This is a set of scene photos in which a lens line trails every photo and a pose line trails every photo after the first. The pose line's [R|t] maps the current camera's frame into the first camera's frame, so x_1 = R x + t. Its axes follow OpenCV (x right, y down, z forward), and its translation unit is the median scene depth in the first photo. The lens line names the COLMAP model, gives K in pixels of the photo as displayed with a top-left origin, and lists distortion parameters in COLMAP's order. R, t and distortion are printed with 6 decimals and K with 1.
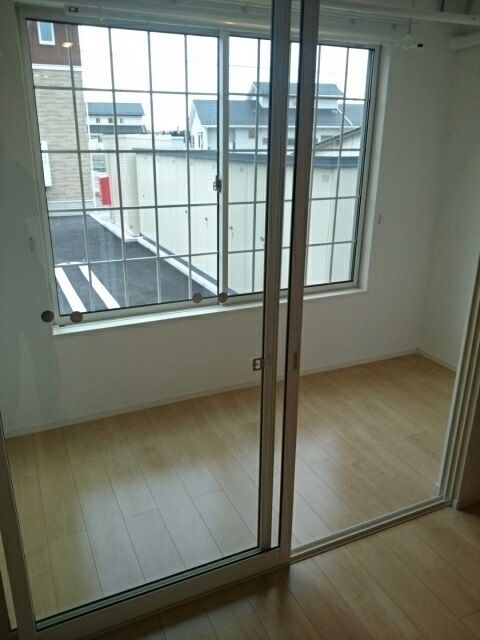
lens RADIAL K [[506.2, 0, 240.0], [0, 506.2, 320.0], [0, 0, 1]] dist [0.005594, -0.000600]
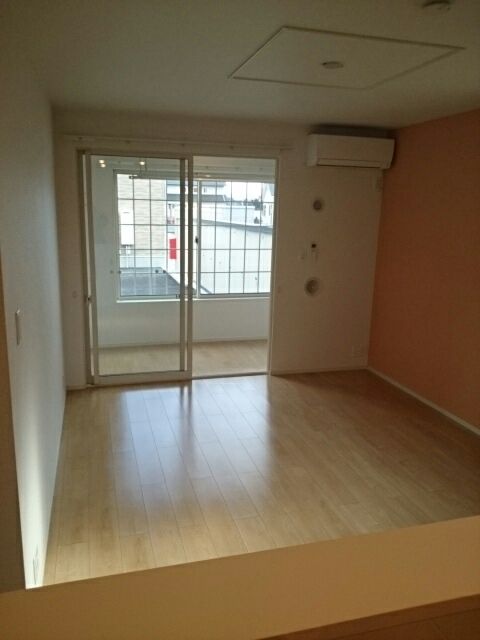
lens RADIAL K [[506.2, 0, 240.0], [0, 506.2, 320.0], [0, 0, 1]] dist [0.005594, -0.000600]
pose [[0.986589, 0.045355, -0.156794, 0.487373], [-0.066085, 0.989356, -0.129642, 0.331021], [0.149245, 0.138265, 0.979086, -1.035597]]
